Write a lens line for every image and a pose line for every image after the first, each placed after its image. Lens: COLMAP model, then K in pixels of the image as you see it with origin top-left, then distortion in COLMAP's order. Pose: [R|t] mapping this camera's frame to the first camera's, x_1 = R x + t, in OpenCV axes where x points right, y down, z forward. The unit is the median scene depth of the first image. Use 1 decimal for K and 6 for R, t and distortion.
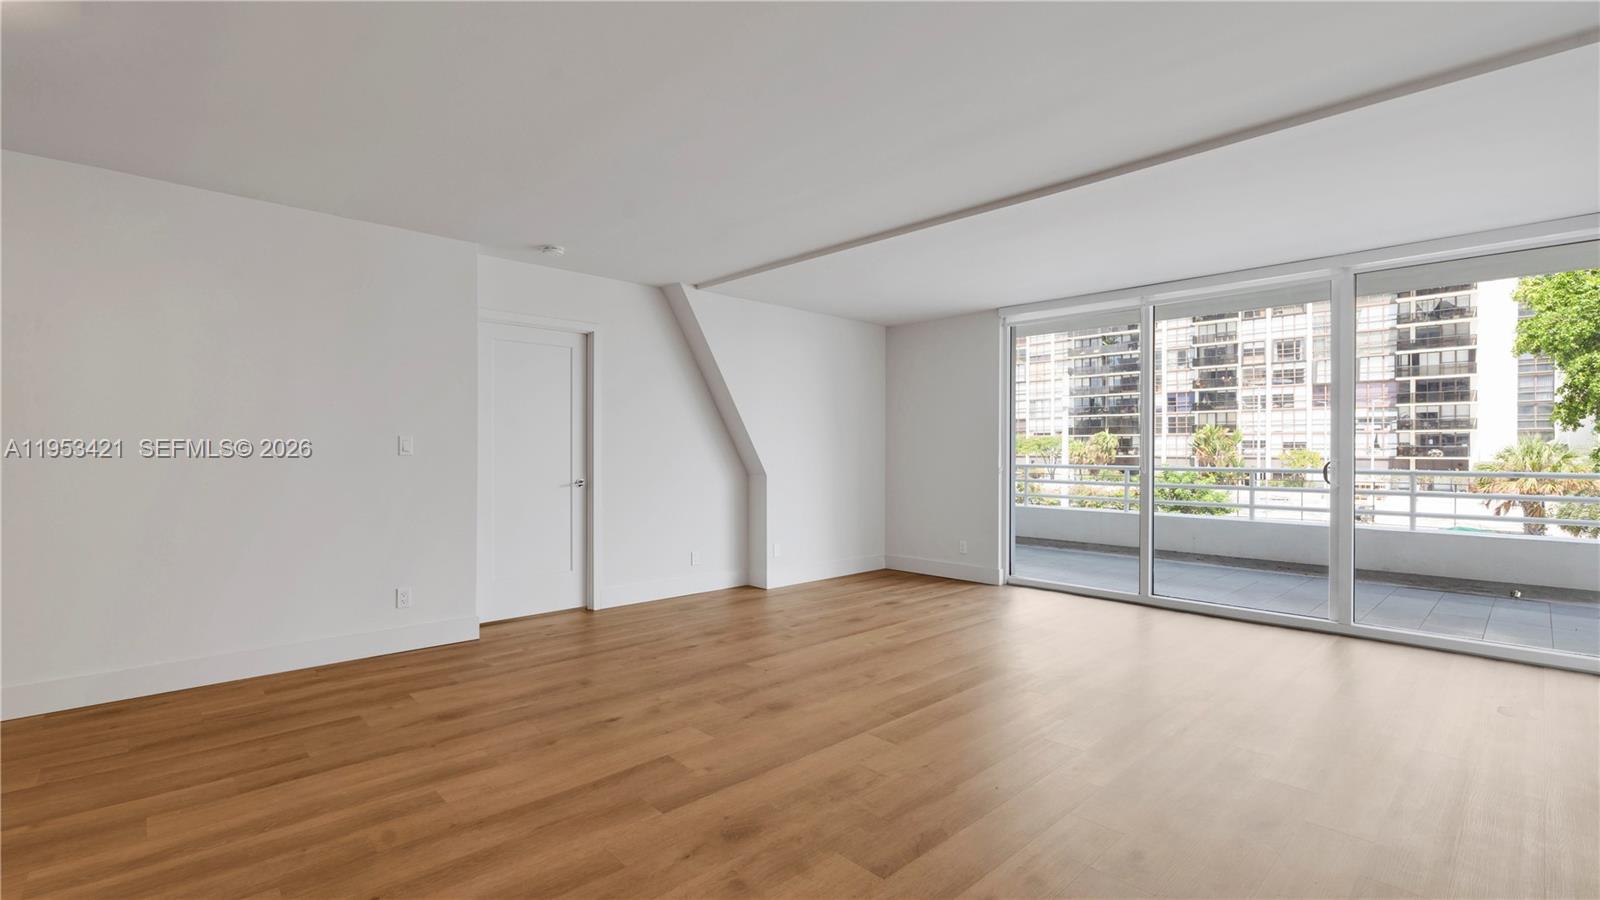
lens RADIAL K [[705.9, 0, 801.1], [0, 705.9, 447.8], [0, 0, 1]] dist [-0.002266, -0.000293]
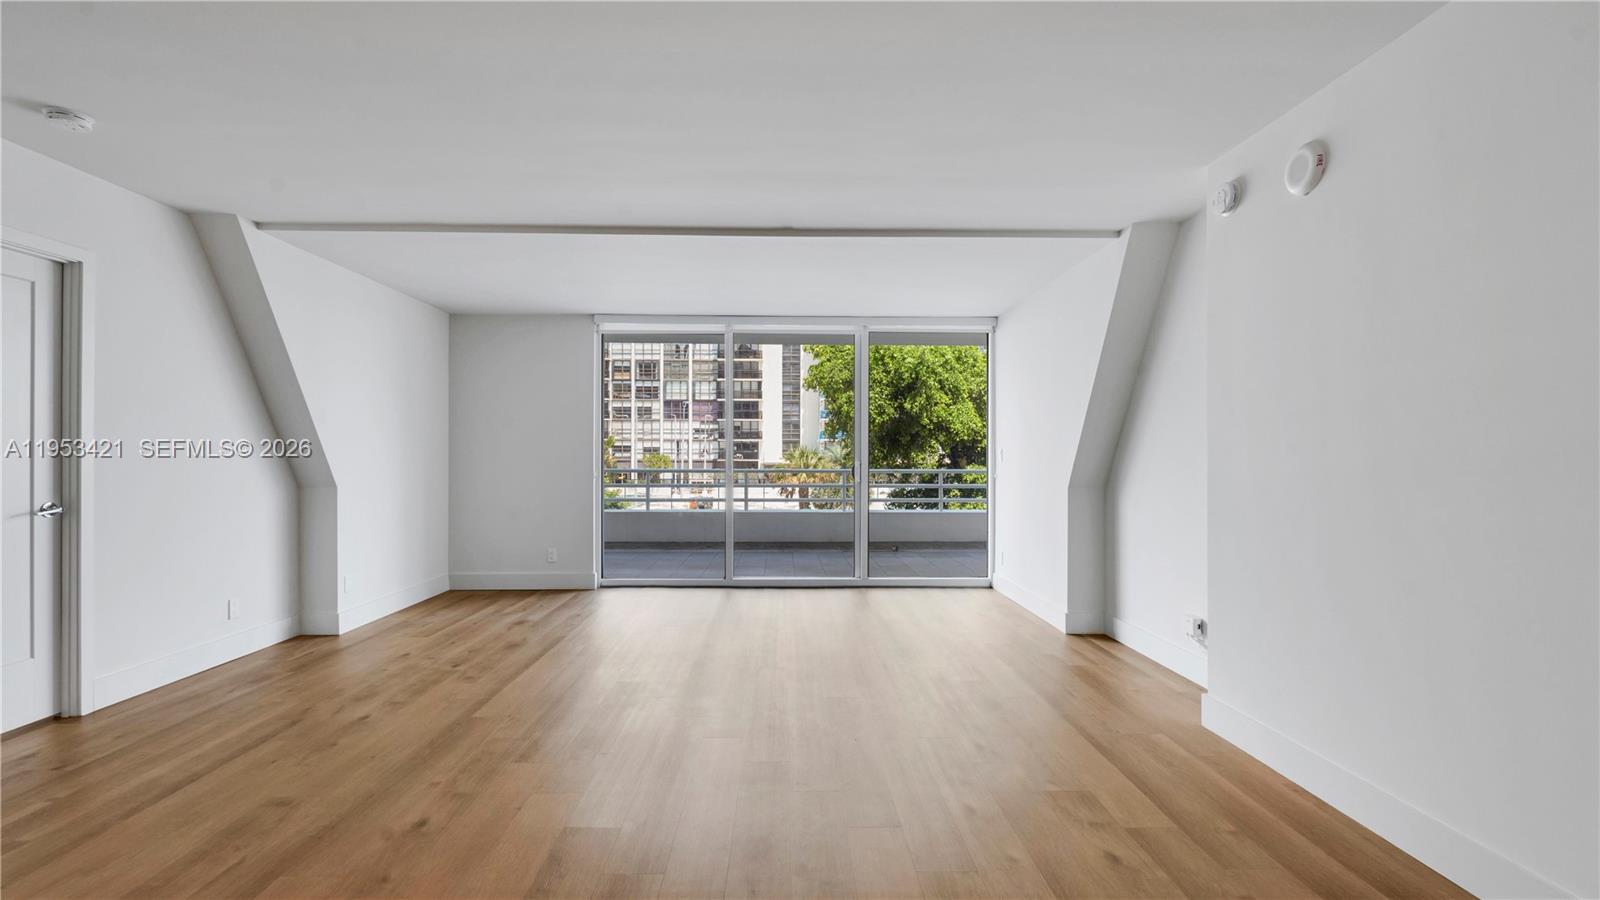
lens RADIAL K [[705.9, 0, 789.3], [0, 705.9, 452.7], [0, 0, 1]] dist [-0.002266, -0.000293]
pose [[0.677513, 0.002643, 0.735506, -0.178518], [-0.004441, 0.999990, 0.000497, -0.001014], [-0.735498, -0.003604, 0.677518, 0.072098]]
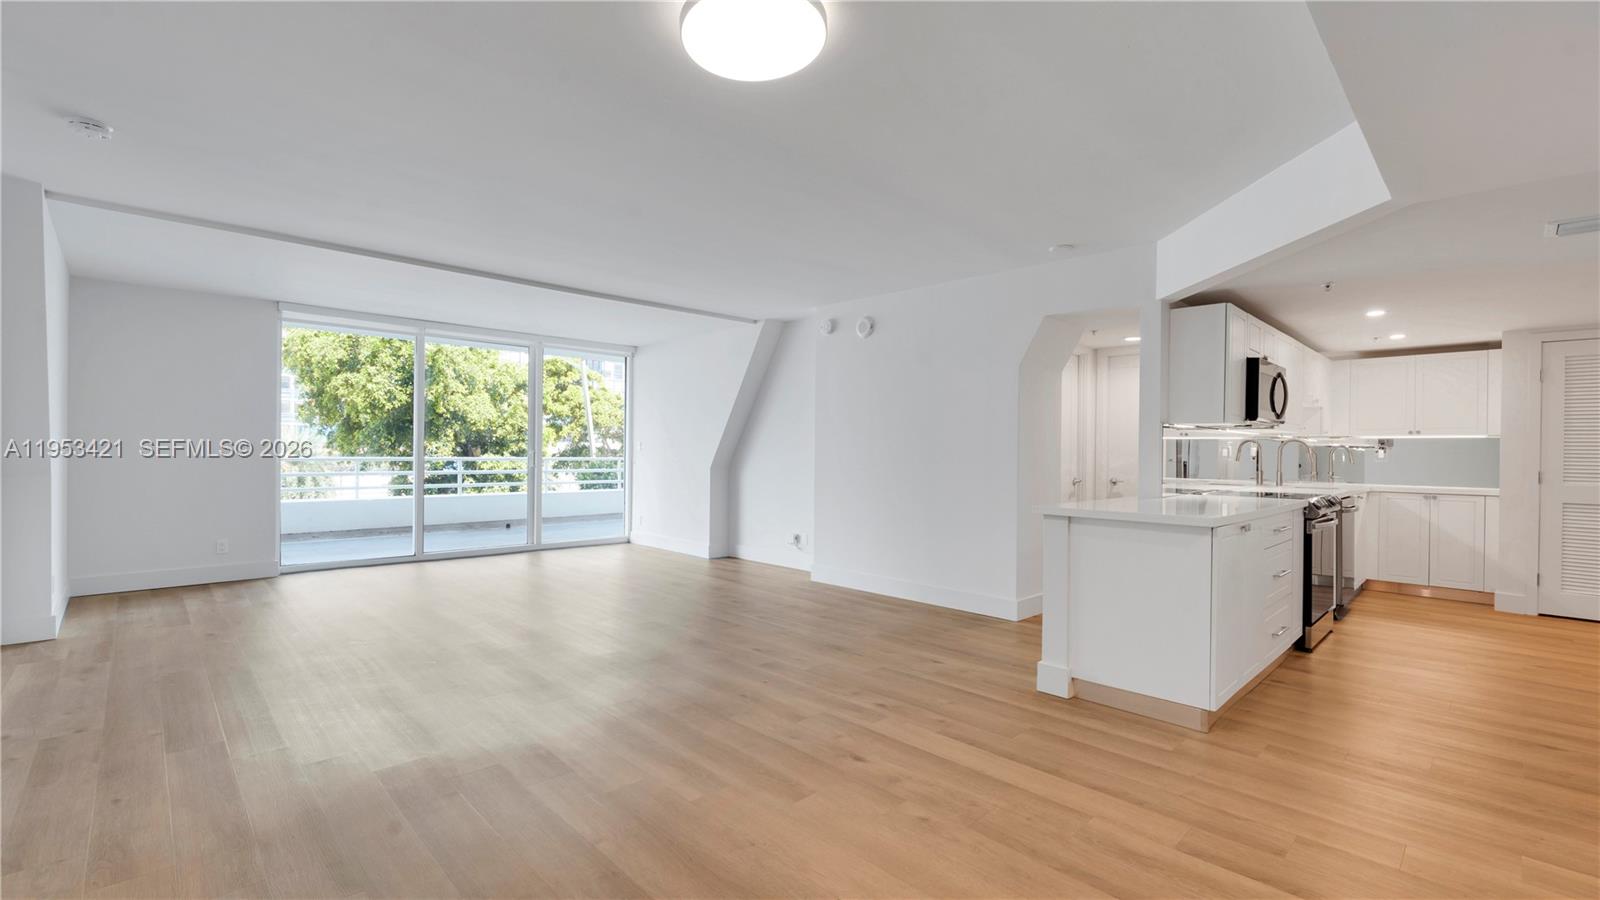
lens RADIAL K [[705.9, 0, 791.0], [0, 705.9, 453.0], [0, 0, 1]] dist [-0.002266, -0.000293]
pose [[-0.001578, -0.007429, 0.999971, -0.480065], [-0.017848, 0.999813, 0.007399, -0.001250], [-0.999839, -0.017836, -0.001710, 0.175595]]
